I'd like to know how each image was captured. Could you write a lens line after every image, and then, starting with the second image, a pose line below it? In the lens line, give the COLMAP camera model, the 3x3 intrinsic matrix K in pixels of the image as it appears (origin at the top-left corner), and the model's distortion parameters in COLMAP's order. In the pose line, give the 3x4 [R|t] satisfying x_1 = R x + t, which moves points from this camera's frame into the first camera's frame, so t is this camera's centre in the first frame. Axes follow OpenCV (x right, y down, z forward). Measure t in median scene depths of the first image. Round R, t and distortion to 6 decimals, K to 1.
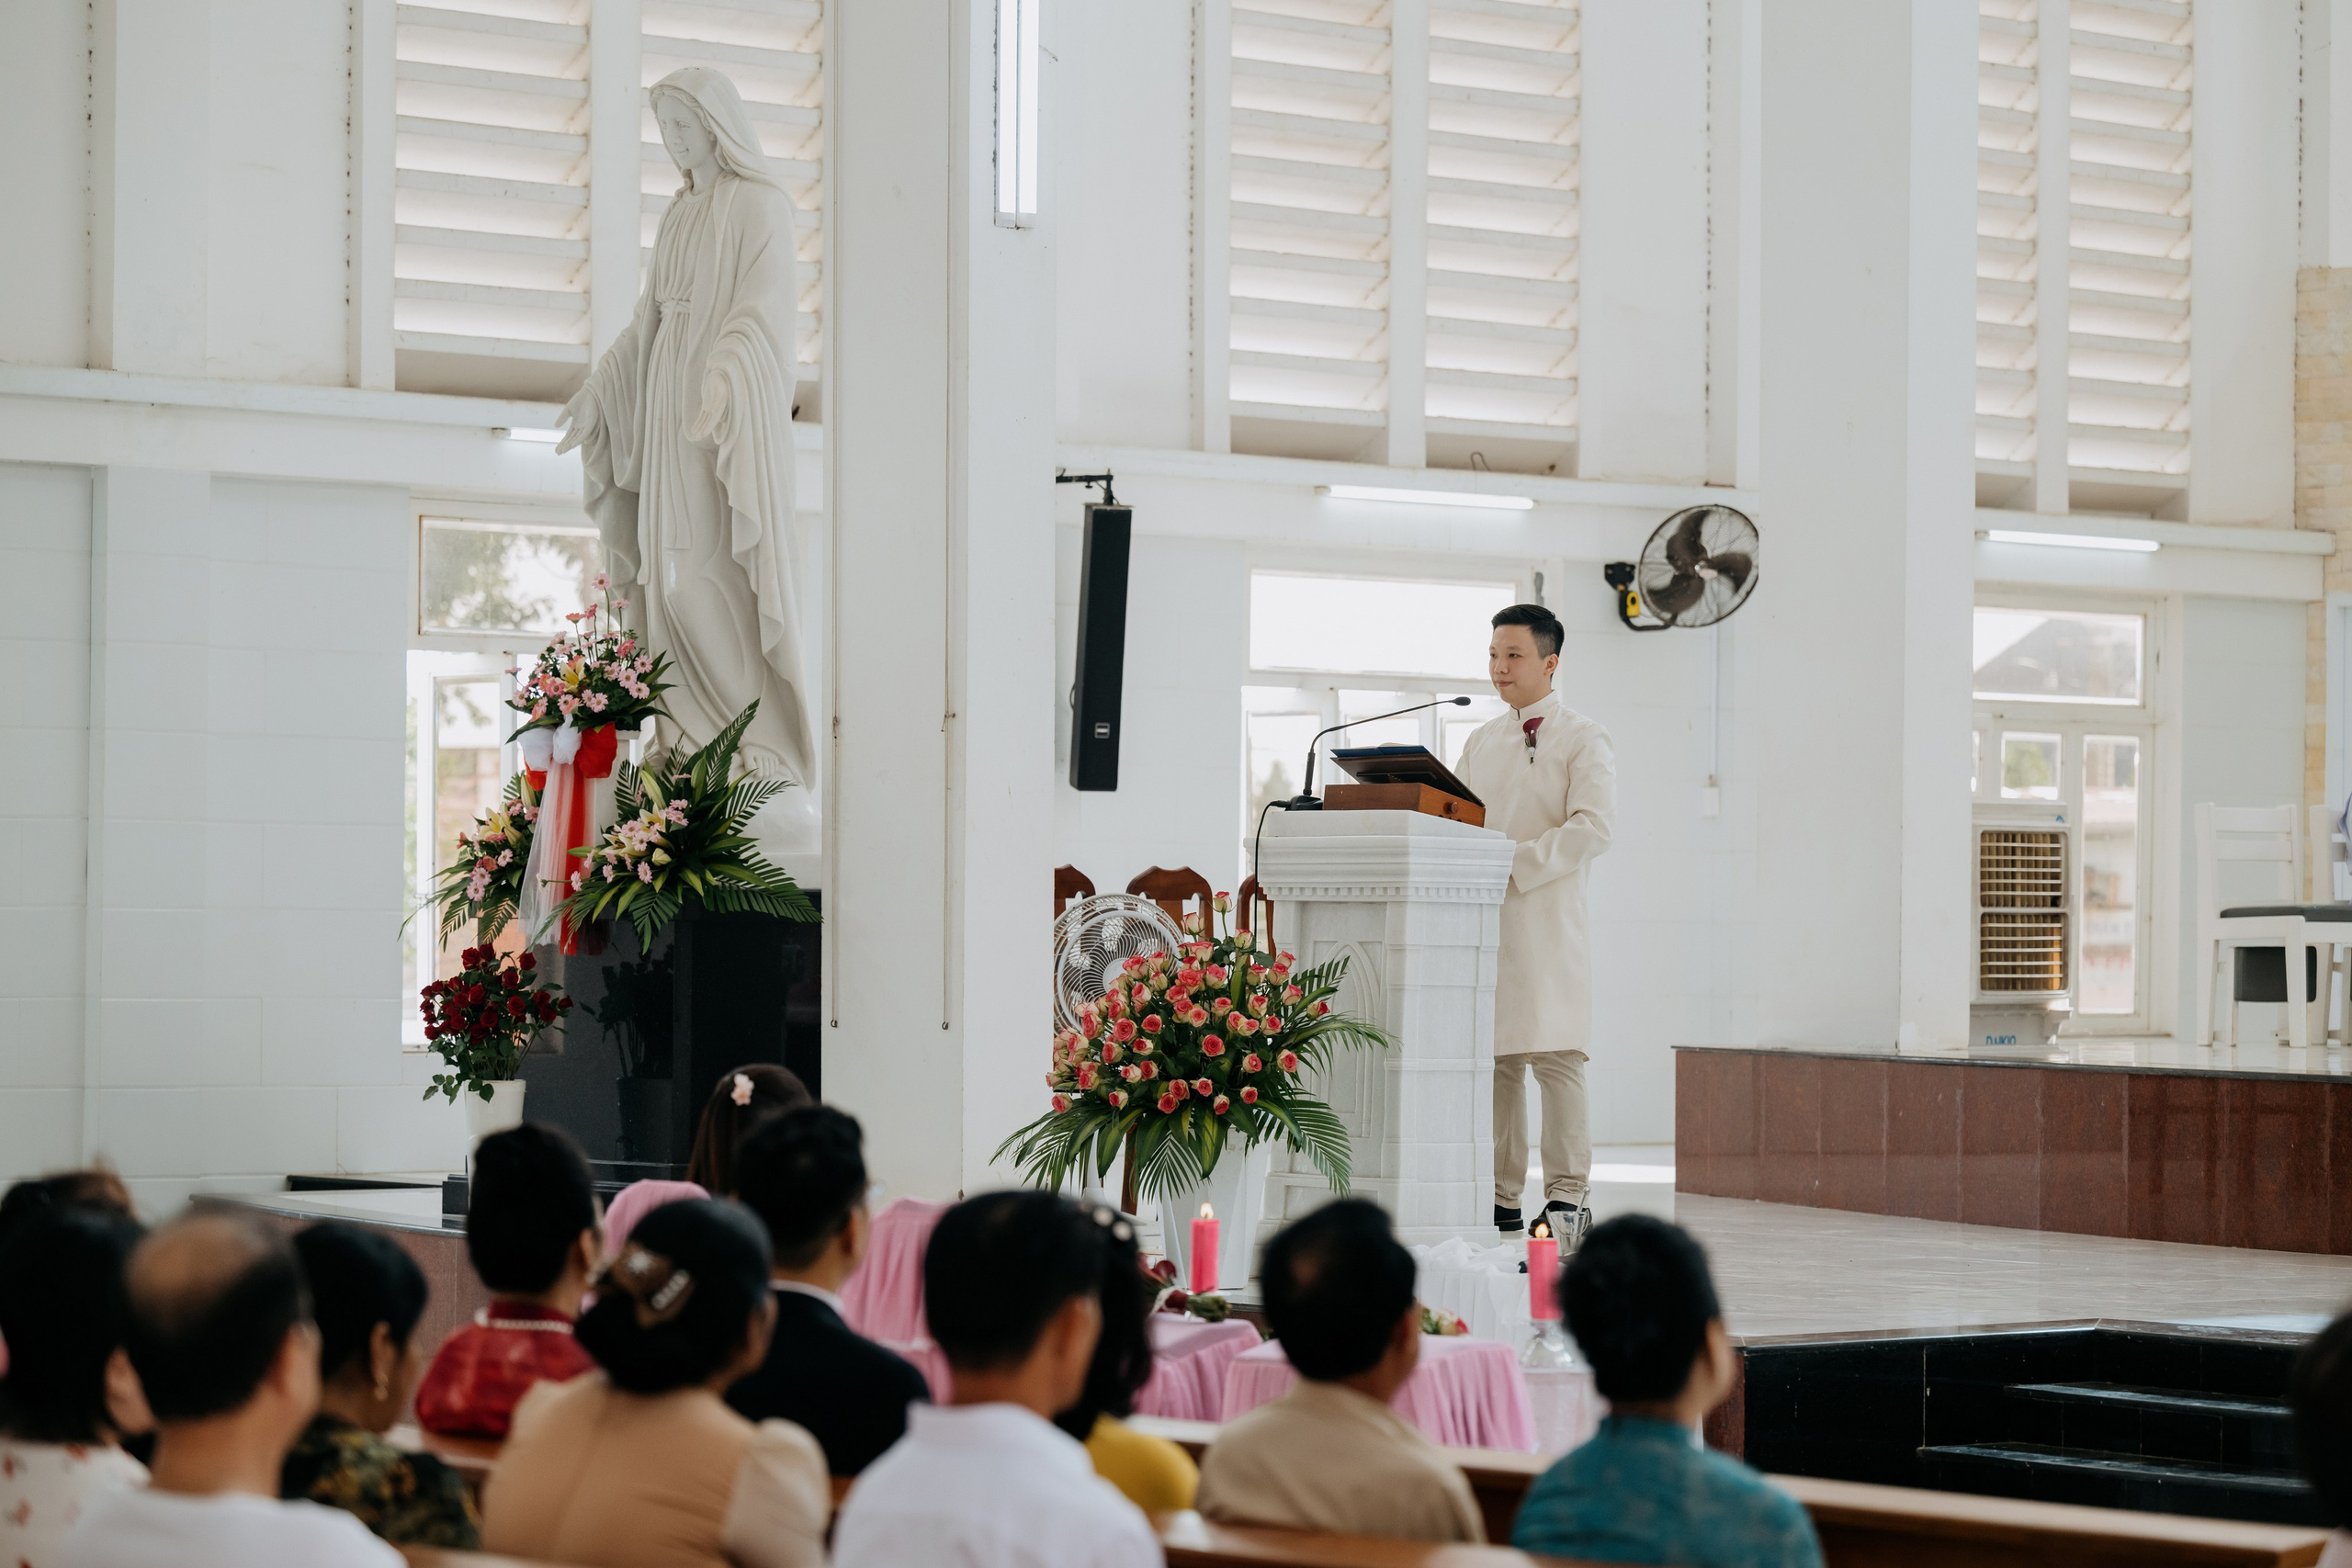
lens RADIAL K [[6512.4, 0, 1176.0], [0, 6512.4, 784.0], [0, 0, 1]] dist [0.555898, -0.483485]
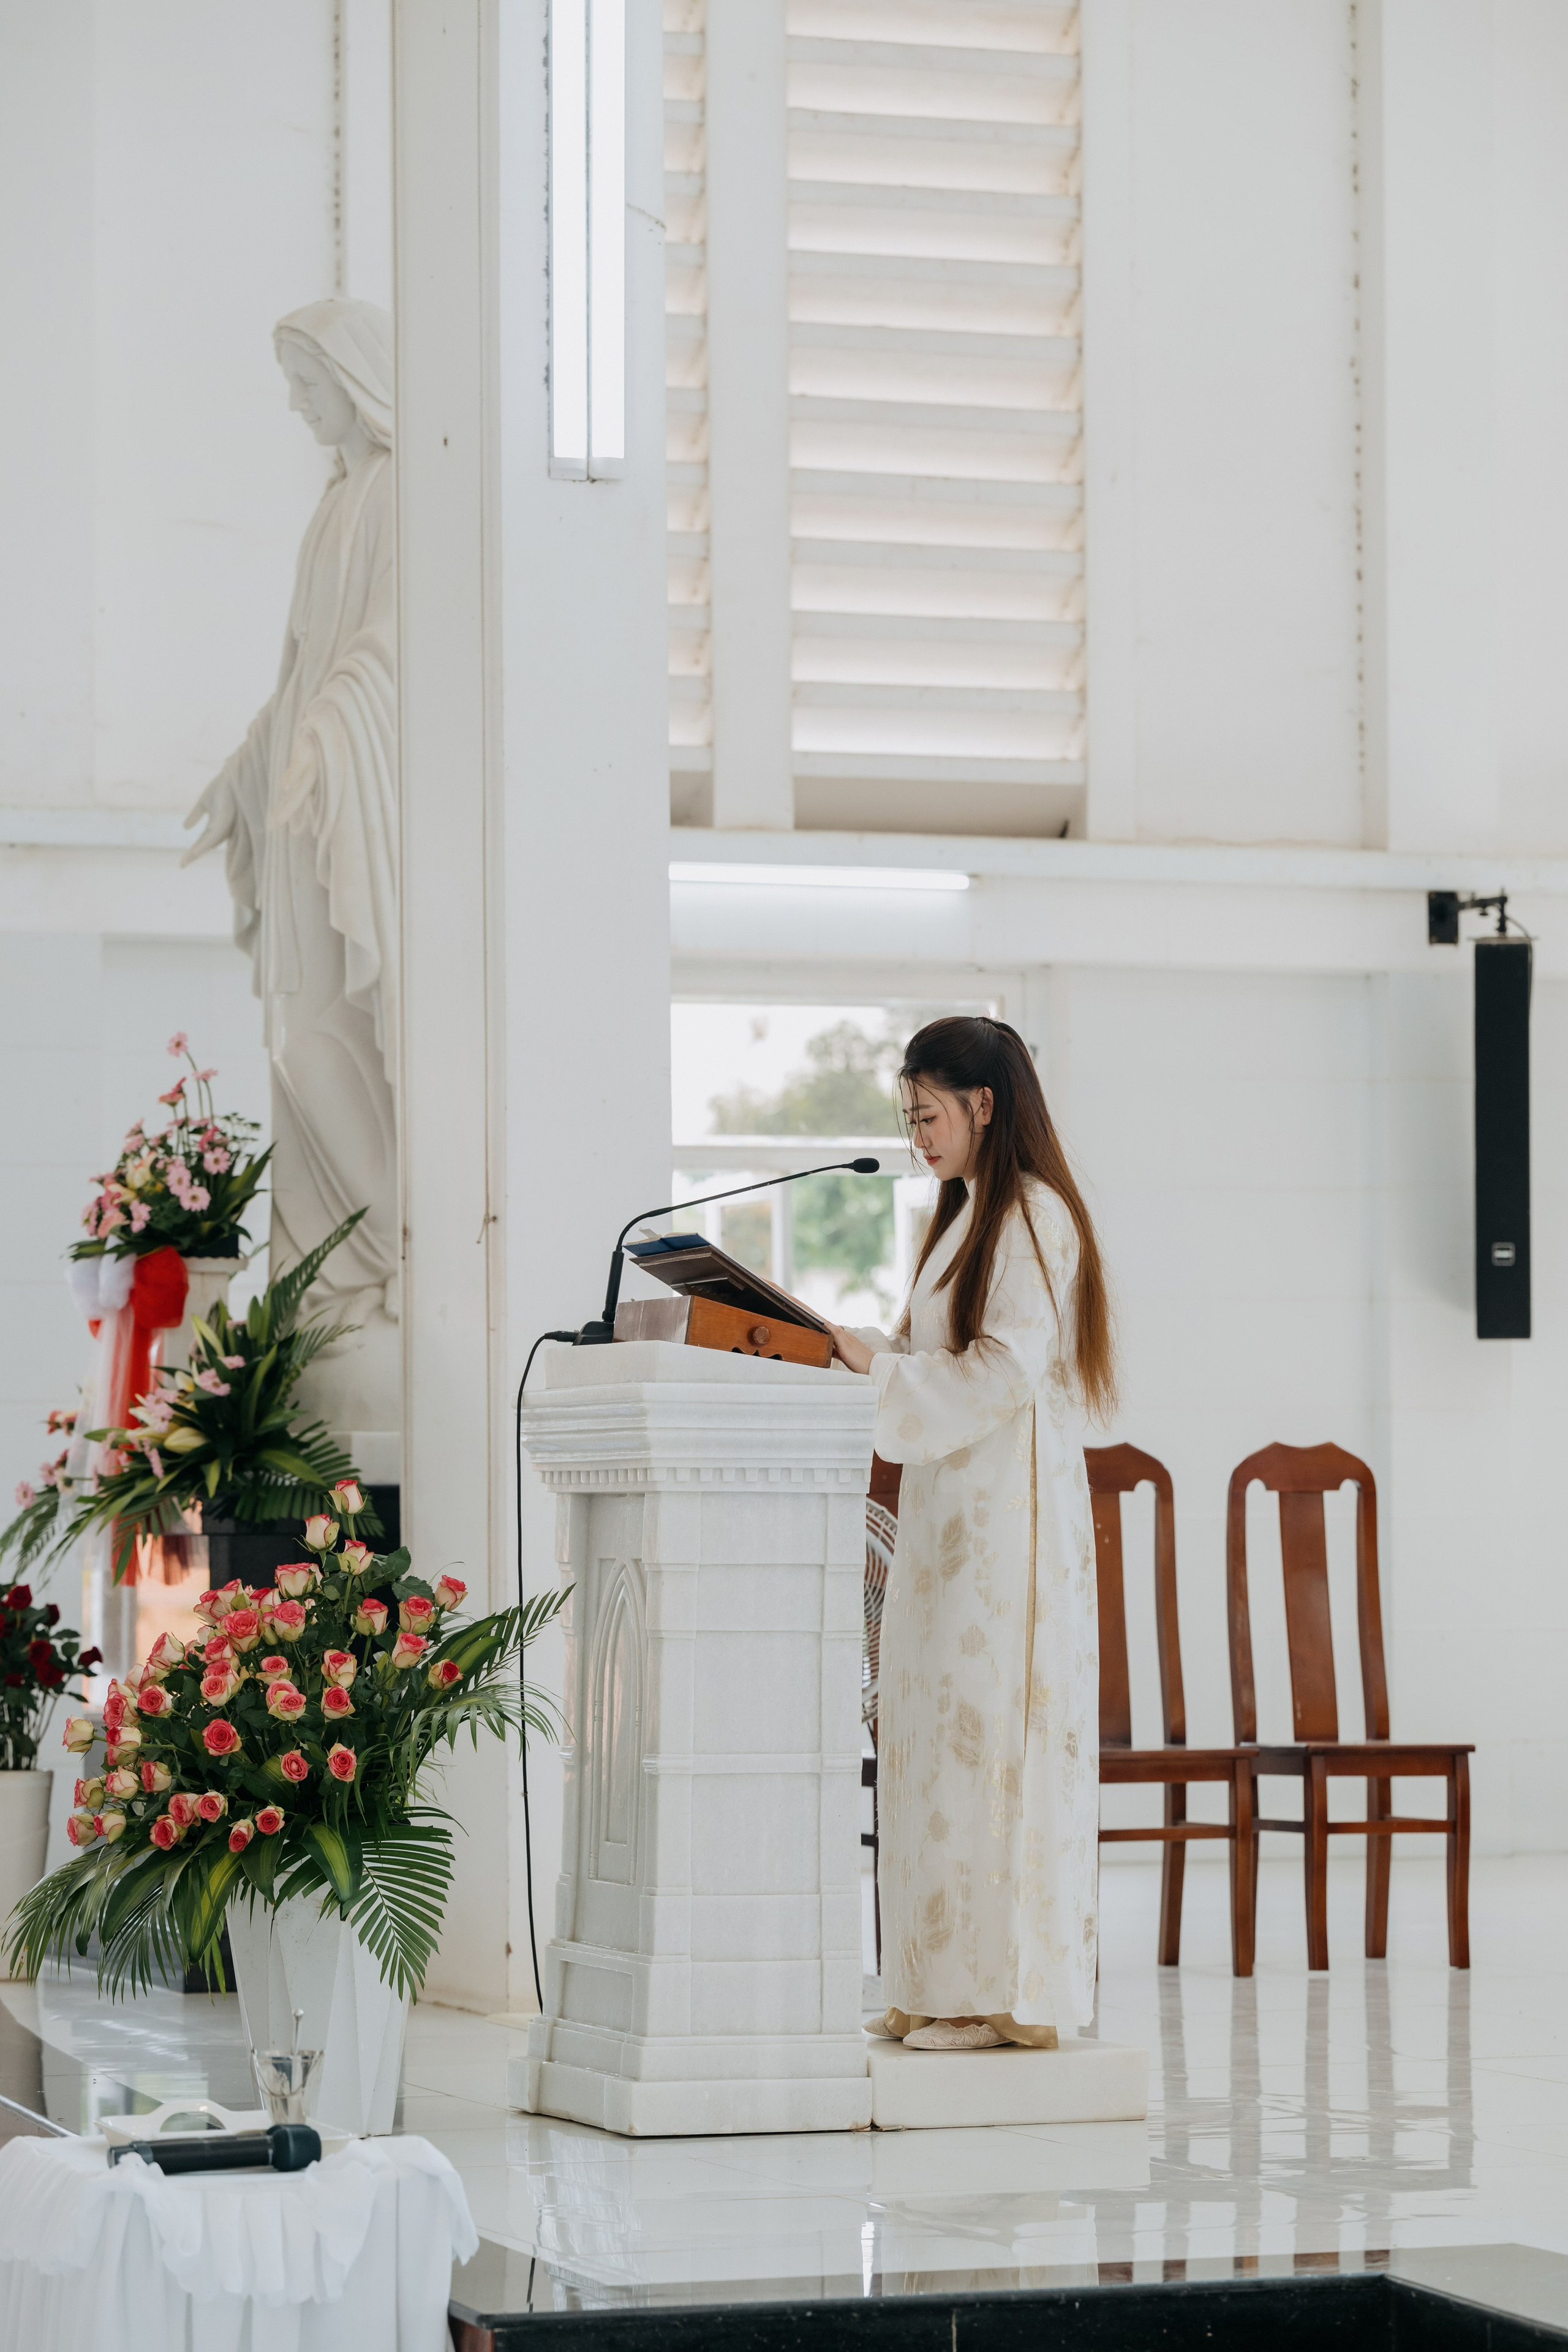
lens RADIAL K [[6805.9, 0, 784.0], [0, 6805.9, 1176.0], [0, 0, 1]] dist [1.046694, -23.387297]
pose [[0.931003, -0.029081, -0.363852, 0.244873], [0.017790, 0.999252, -0.034346, 0.009423], [0.364579, 0.025503, 0.930823, 0.363539]]
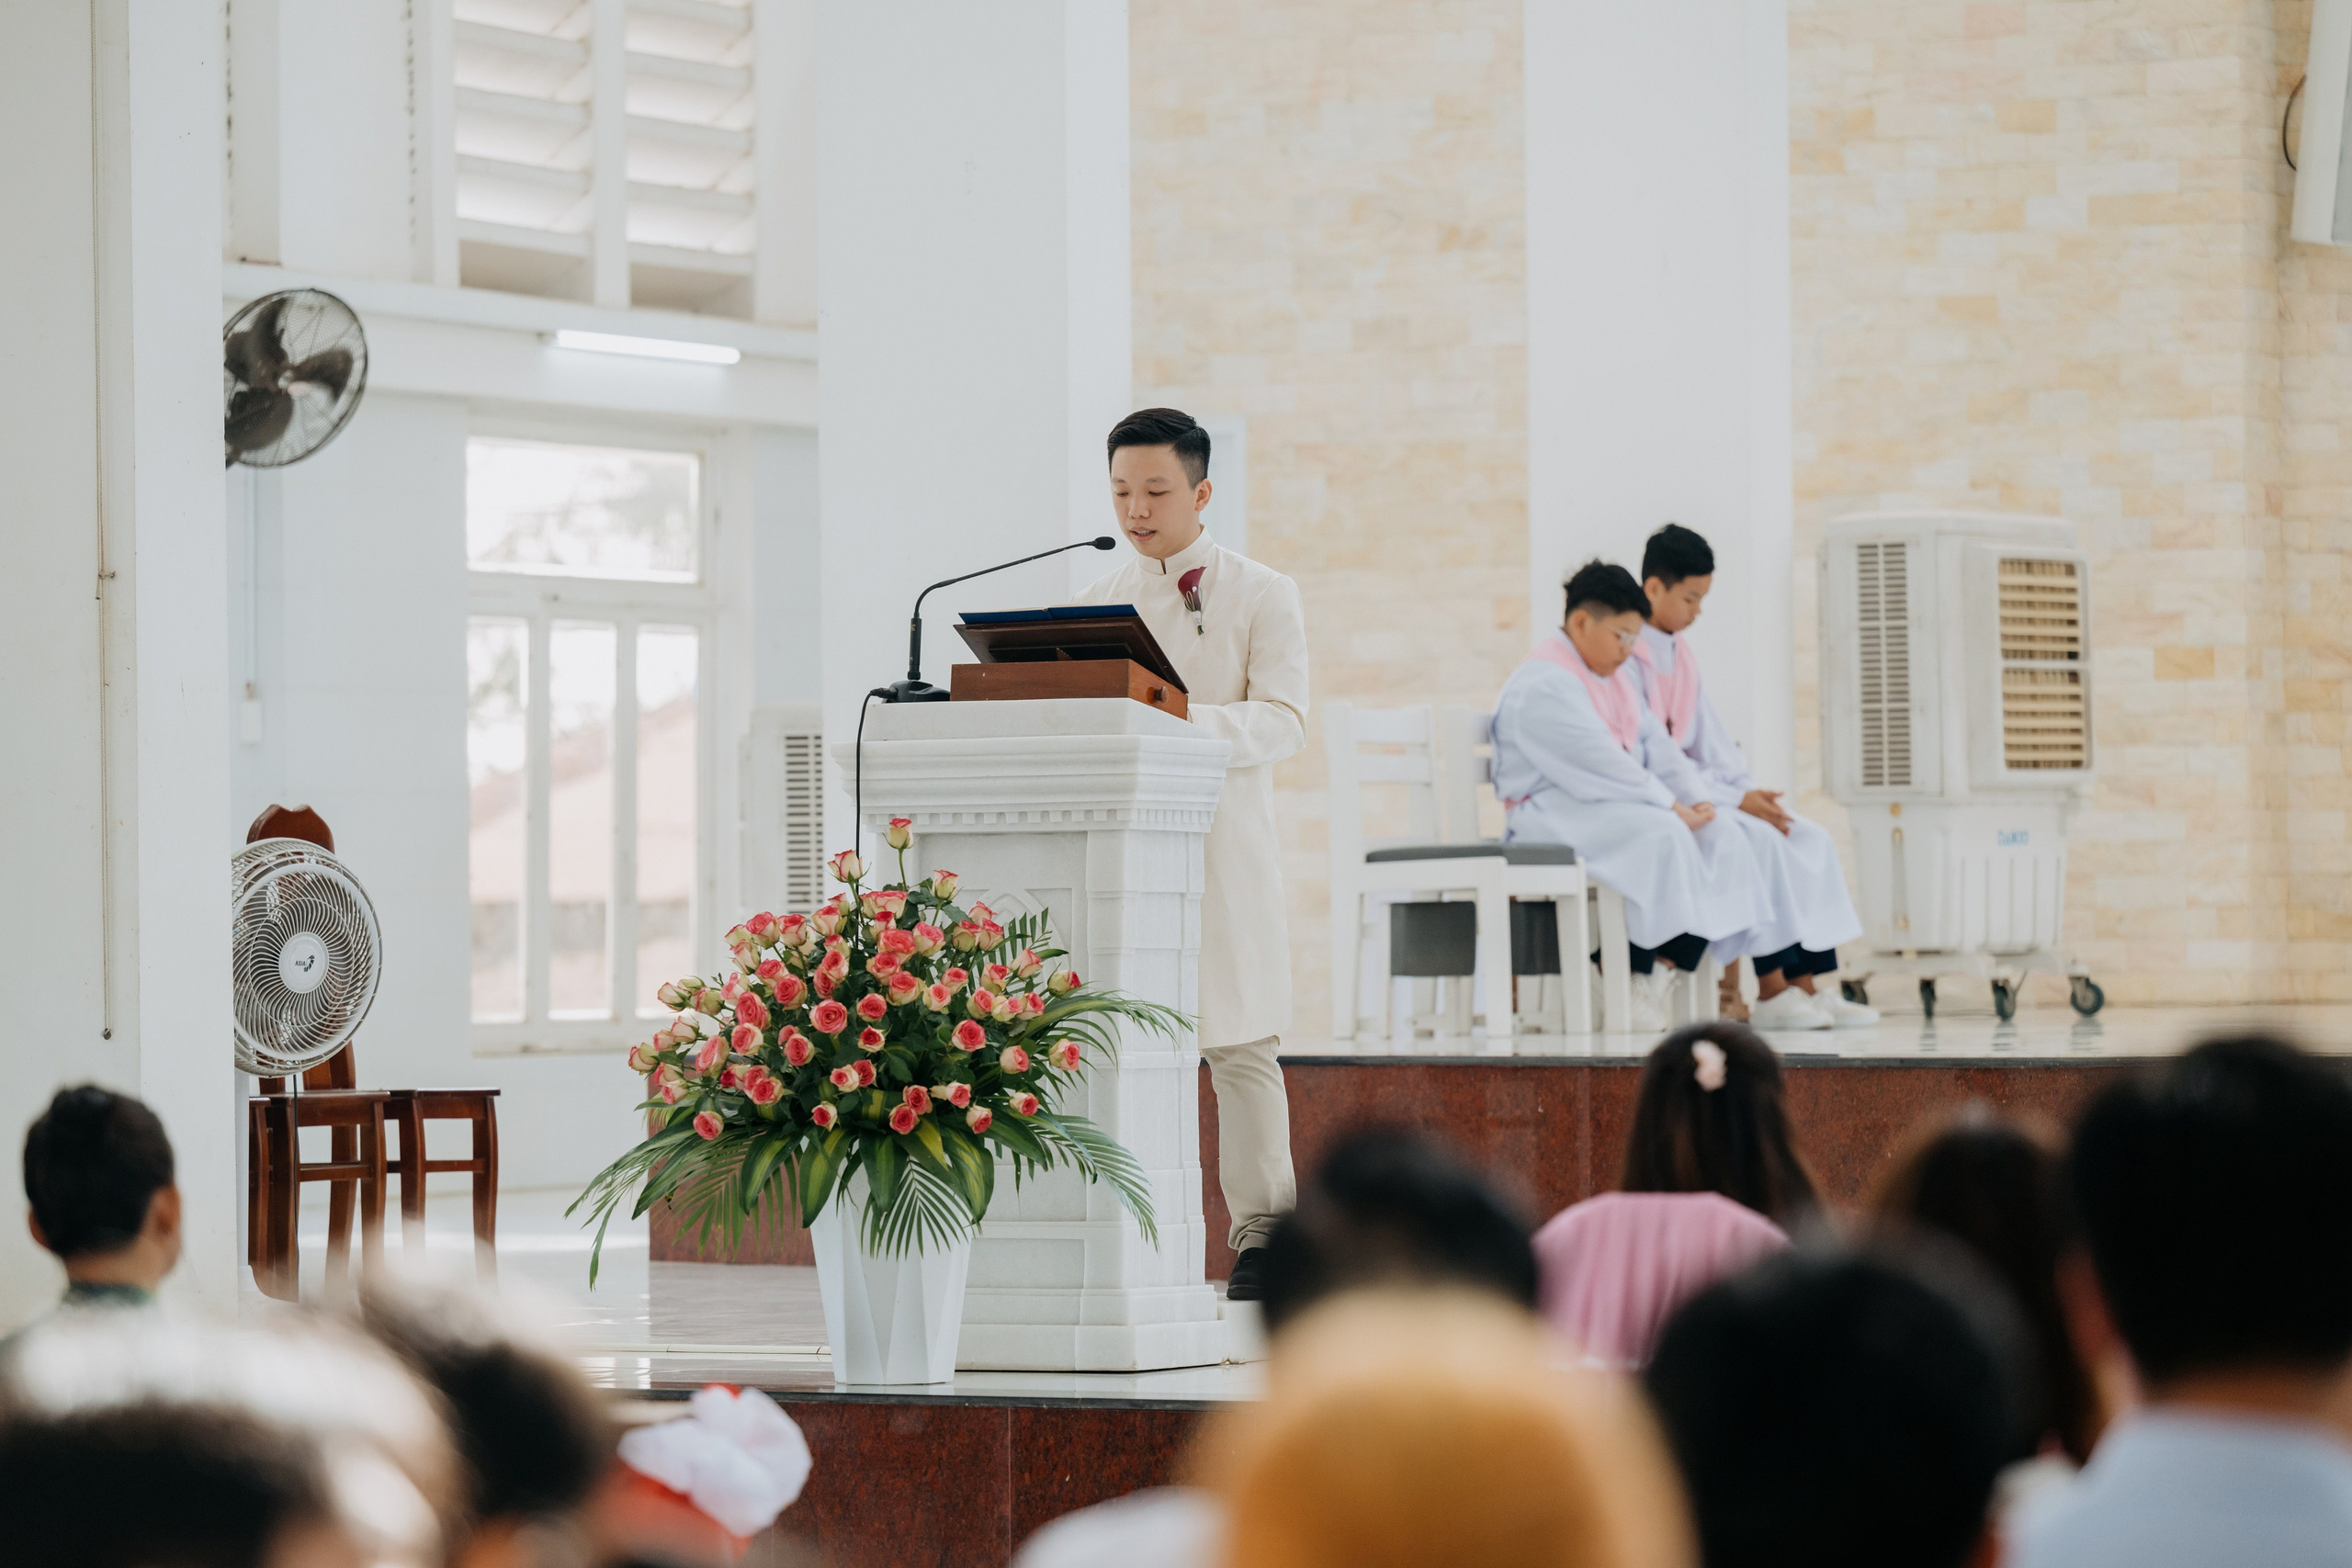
lens RADIAL K [[9818.7, 0, 1176.0], [0, 9818.7, 784.0], [0, 0, 1]] dist [-0.133255, 3.242018]
pose [[0.931930, -0.010810, 0.362478, -0.301256], [0.009260, 0.999939, 0.006014, 0.006057], [-0.362521, -0.002248, 0.931973, 0.011102]]
